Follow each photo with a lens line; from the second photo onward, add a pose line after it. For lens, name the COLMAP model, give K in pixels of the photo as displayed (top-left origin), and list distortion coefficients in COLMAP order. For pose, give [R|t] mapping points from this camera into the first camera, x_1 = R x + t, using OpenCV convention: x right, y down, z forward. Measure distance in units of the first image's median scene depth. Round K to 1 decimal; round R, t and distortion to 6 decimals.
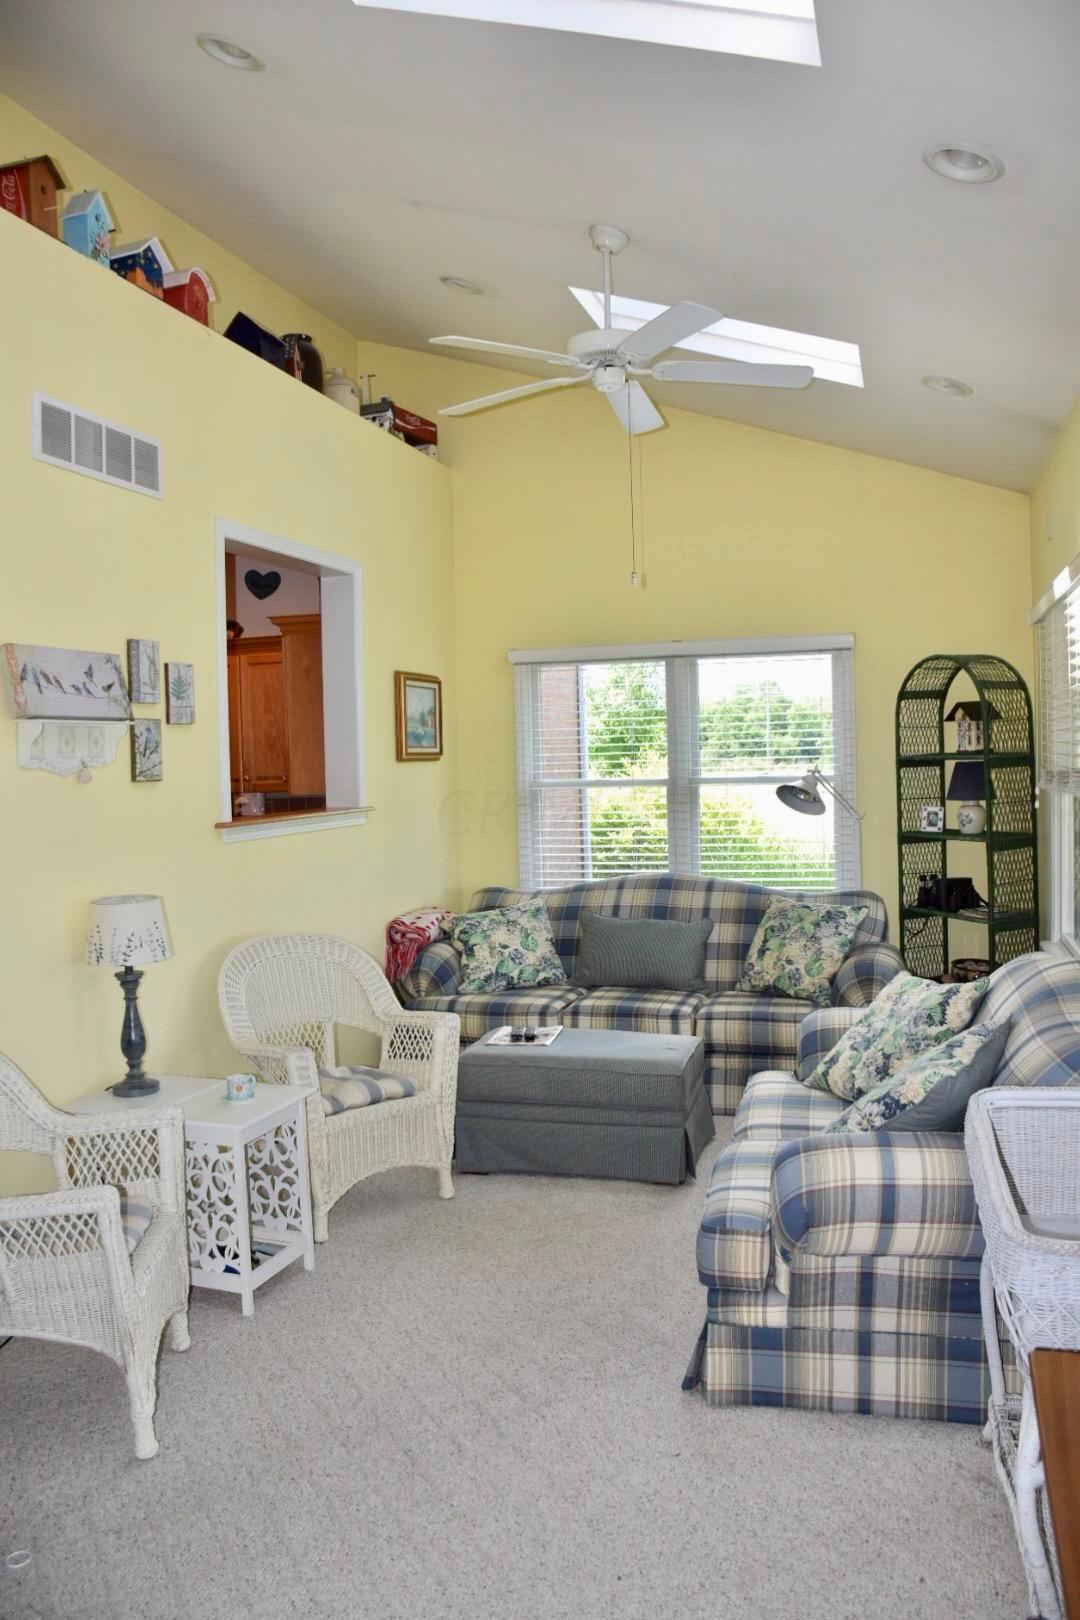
lens RADIAL K [[1256.0, 0, 540.0], [0, 1256.0, 810.0], [0, 0, 1]] dist [-0.141544, 0.083879]
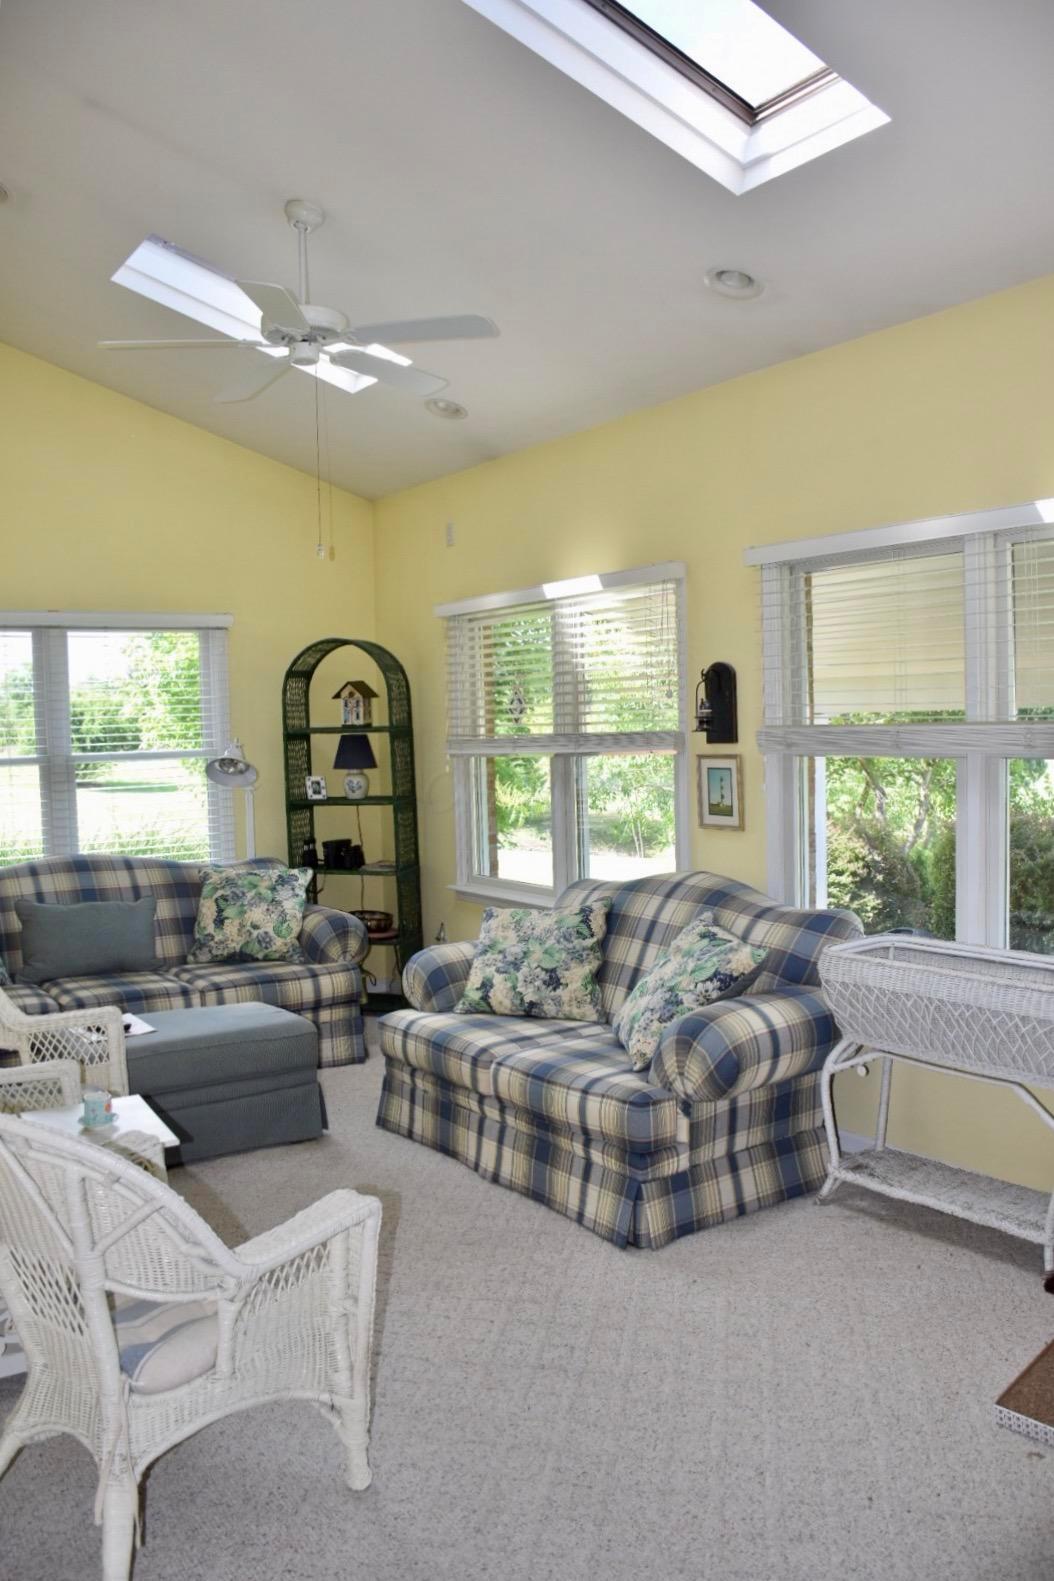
lens RADIAL K [[1268.9, 0, 527.0], [0, 1268.9, 790.5], [0, 0, 1]] dist [-0.142980, 0.004379]
pose [[0.639008, -0.031032, 0.768574, -0.463446], [0.040084, 0.999172, 0.007016, 0.010295], [-0.768155, 0.026324, 0.639722, 0.156215]]
